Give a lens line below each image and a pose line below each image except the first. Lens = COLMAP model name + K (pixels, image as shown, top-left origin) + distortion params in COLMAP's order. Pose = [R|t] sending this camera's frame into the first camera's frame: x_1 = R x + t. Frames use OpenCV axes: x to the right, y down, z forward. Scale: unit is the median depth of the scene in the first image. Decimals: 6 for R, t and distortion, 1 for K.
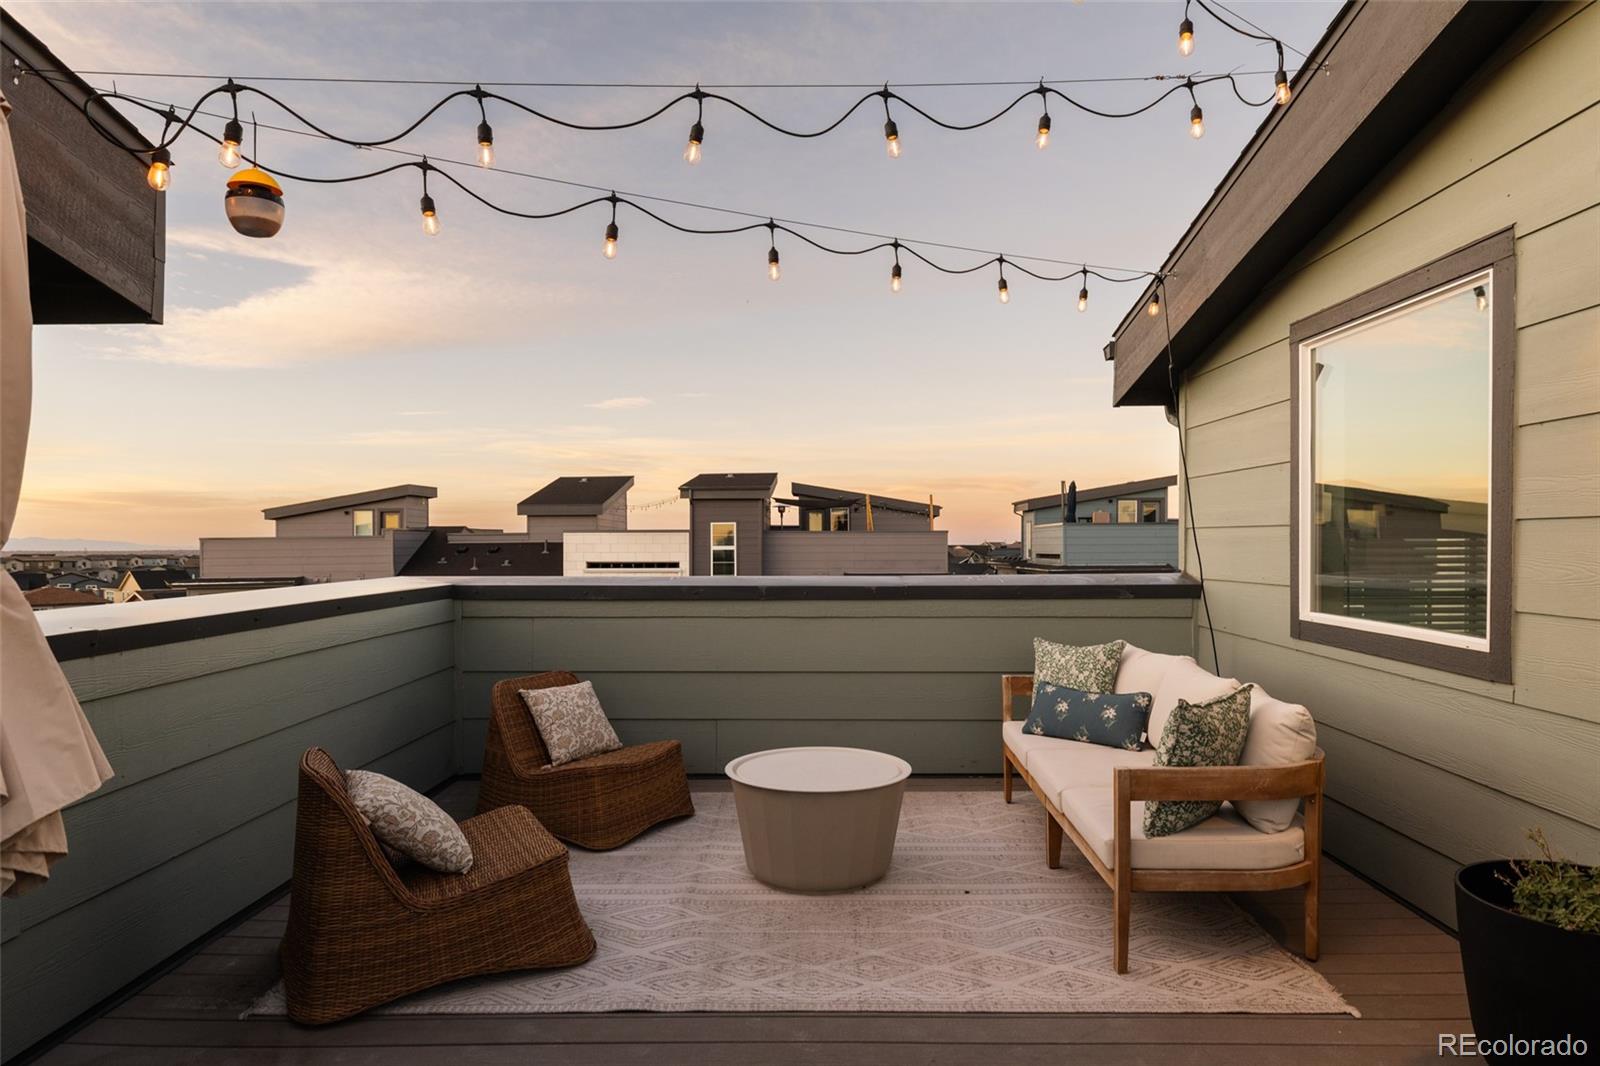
lens RADIAL K [[995.5, 0, 800.0], [0, 995.5, 533.0], [0, 0, 1]] dist [0.001920, 0.001154]
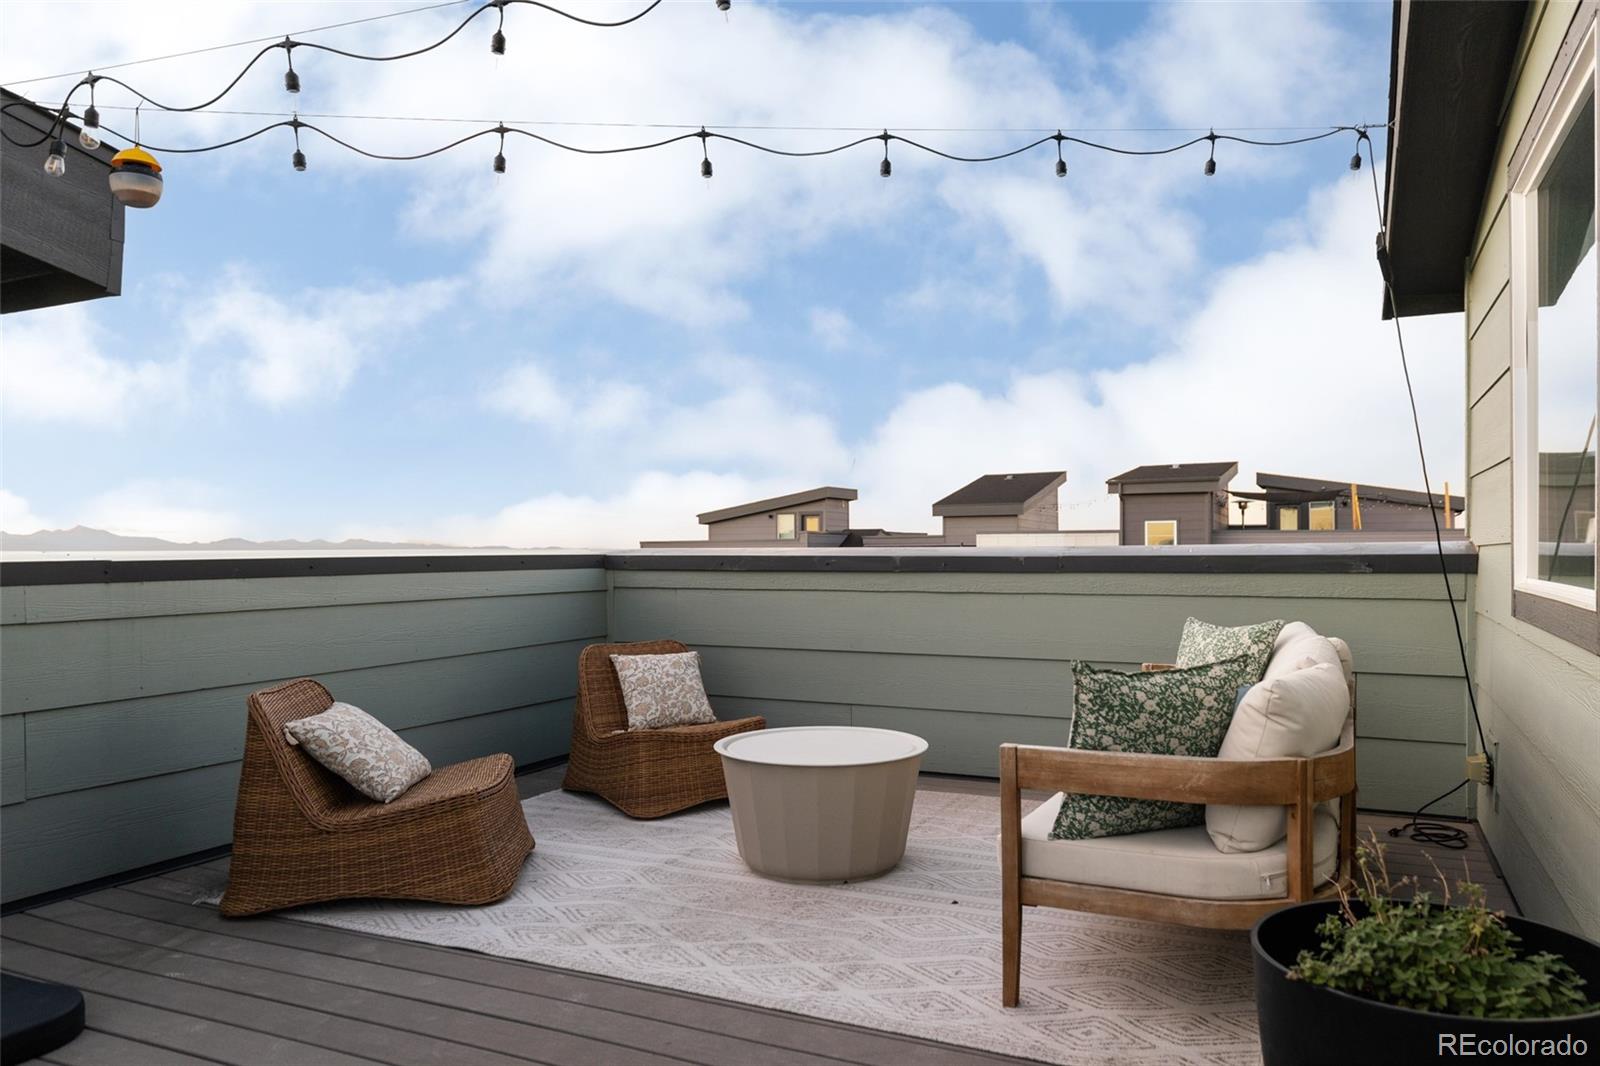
lens RADIAL K [[1102.5, 0, 802.4], [0, 1102.5, 537.0], [0, 0, 1]] dist [0.000802, -0.003620]
pose [[0.908612, -0.007532, -0.417574, 0.409628], [0.006420, 0.999971, -0.004067, 0.055467], [0.417593, 0.001014, 0.908634, 0.104609]]
